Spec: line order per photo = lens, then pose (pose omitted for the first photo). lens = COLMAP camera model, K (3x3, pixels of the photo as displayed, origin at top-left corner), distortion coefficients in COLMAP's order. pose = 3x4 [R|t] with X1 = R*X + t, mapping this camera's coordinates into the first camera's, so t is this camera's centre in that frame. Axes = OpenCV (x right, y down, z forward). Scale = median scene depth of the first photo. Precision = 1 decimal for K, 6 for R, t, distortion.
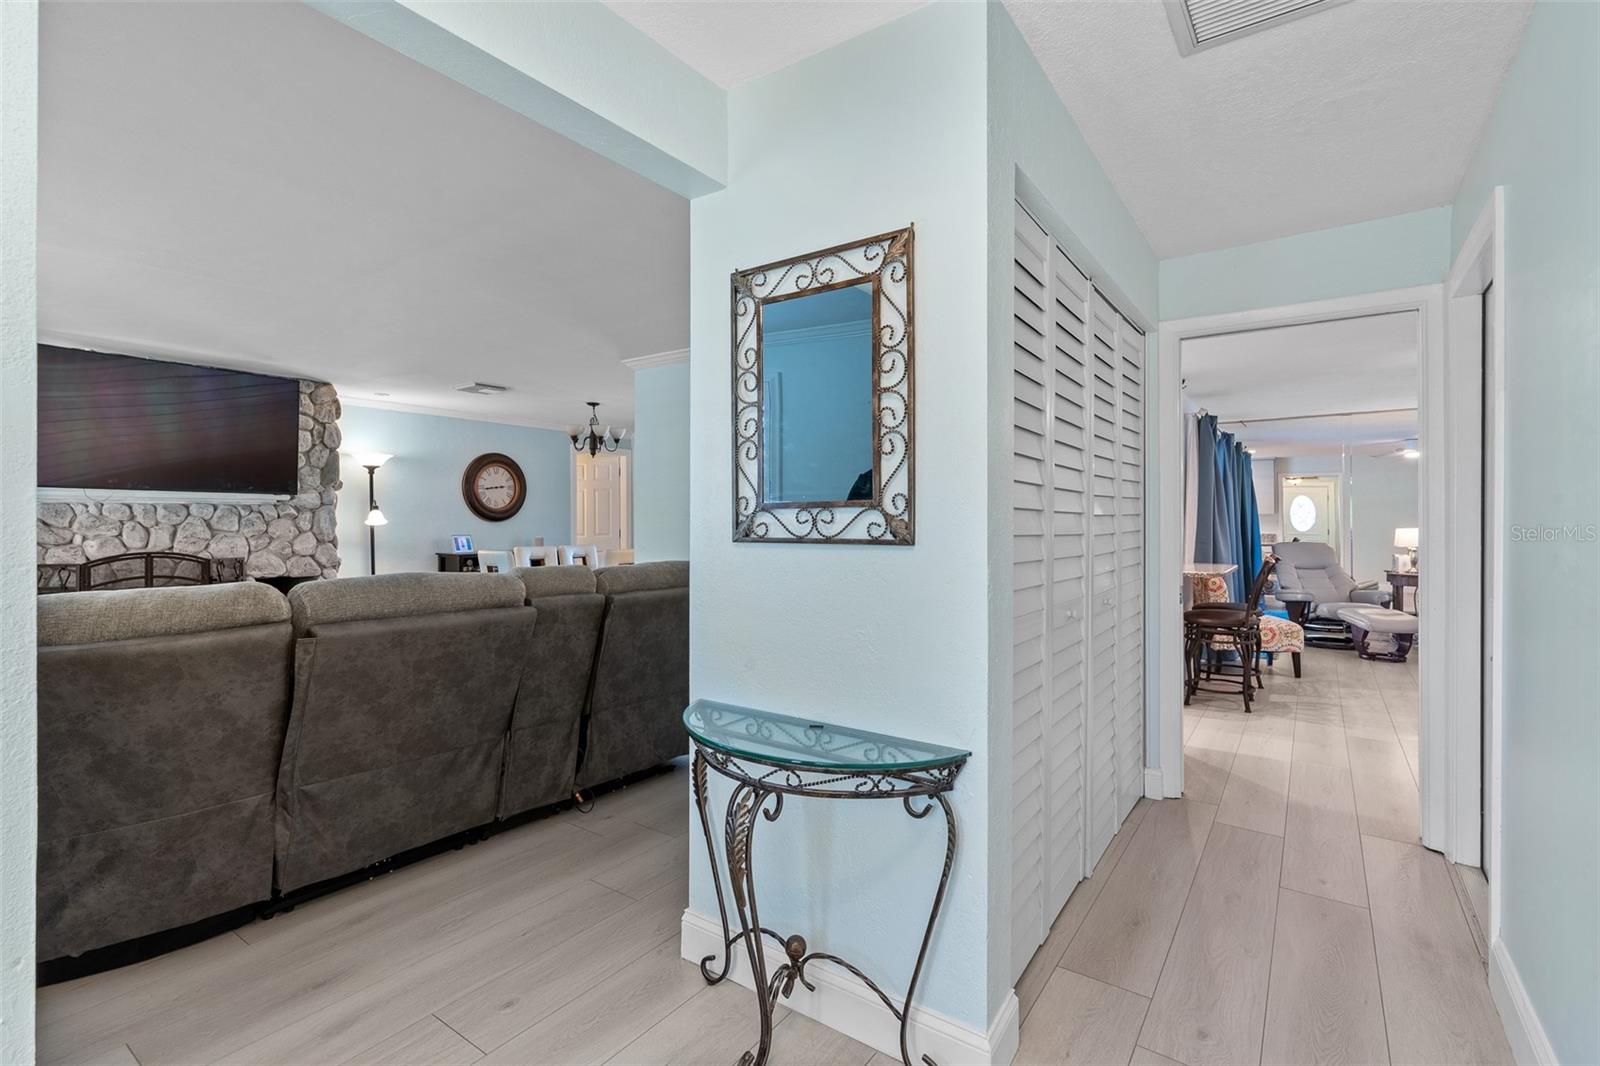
lens RADIAL K [[715.5, 0, 795.9], [0, 715.5, 519.3], [0, 0, 1]] dist [-0.001232, -0.000037]
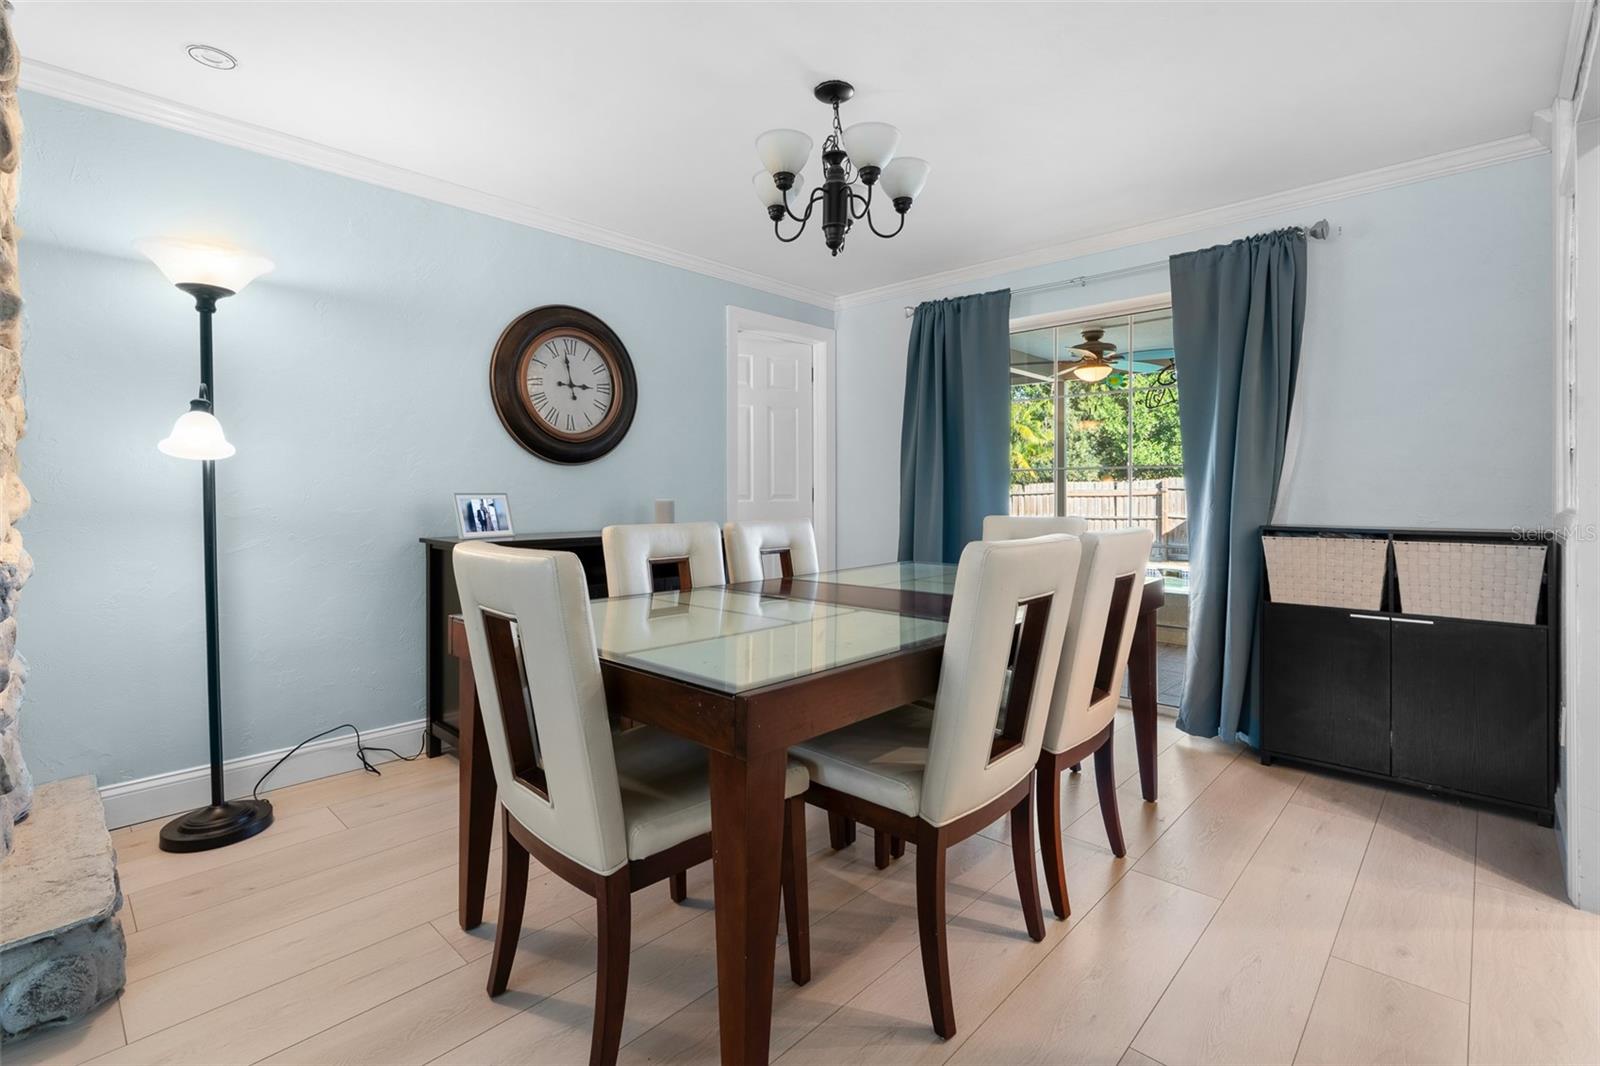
lens RADIAL K [[732.3, 0, 793.2], [0, 732.3, 494.3], [0, 0, 1]] dist [-0.000971, 0.000159]
pose [[0.989837, -0.001739, -0.142199, -0.303841], [0.002093, 0.999995, 0.002342, 0.027500], [0.142194, -0.002616, 0.989835, 0.791502]]
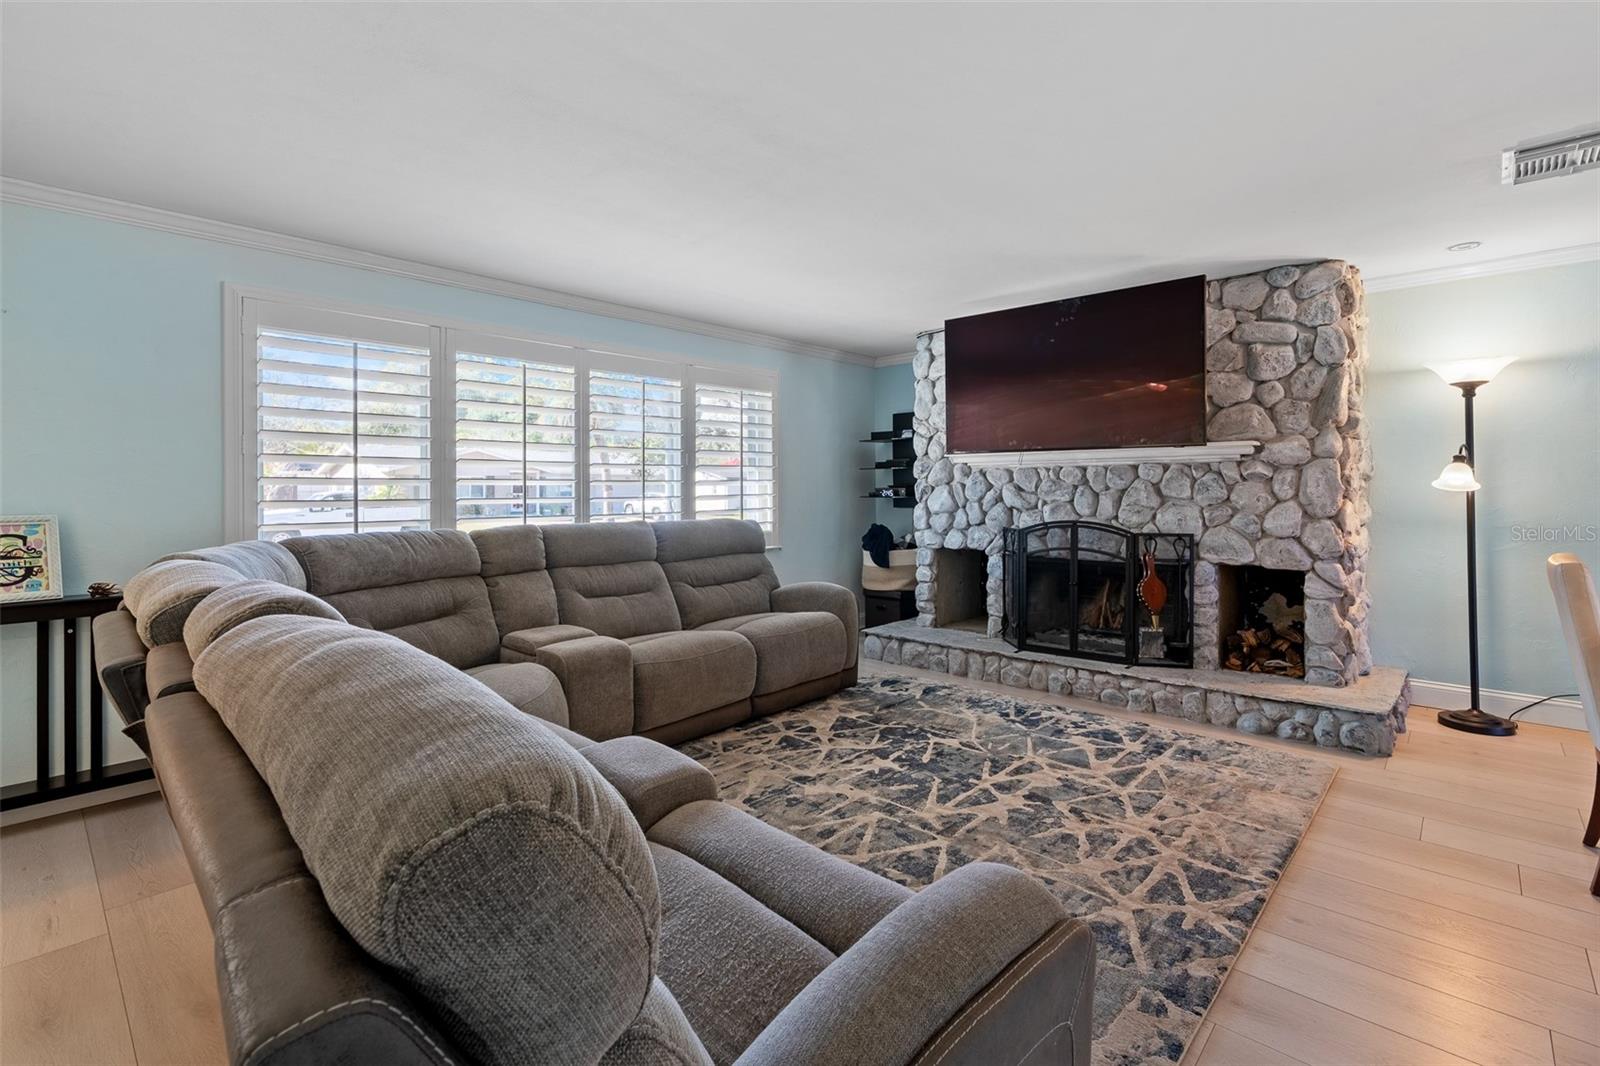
lens RADIAL K [[732.3, 0, 793.2], [0, 732.3, 494.3], [0, 0, 1]] dist [-0.000971, 0.000159]
pose [[-0.131578, 0.006714, -0.991283, 0.031705], [0.005487, 0.999967, 0.006044, 0.005112], [0.991291, -0.004644, -0.131611, 0.642332]]
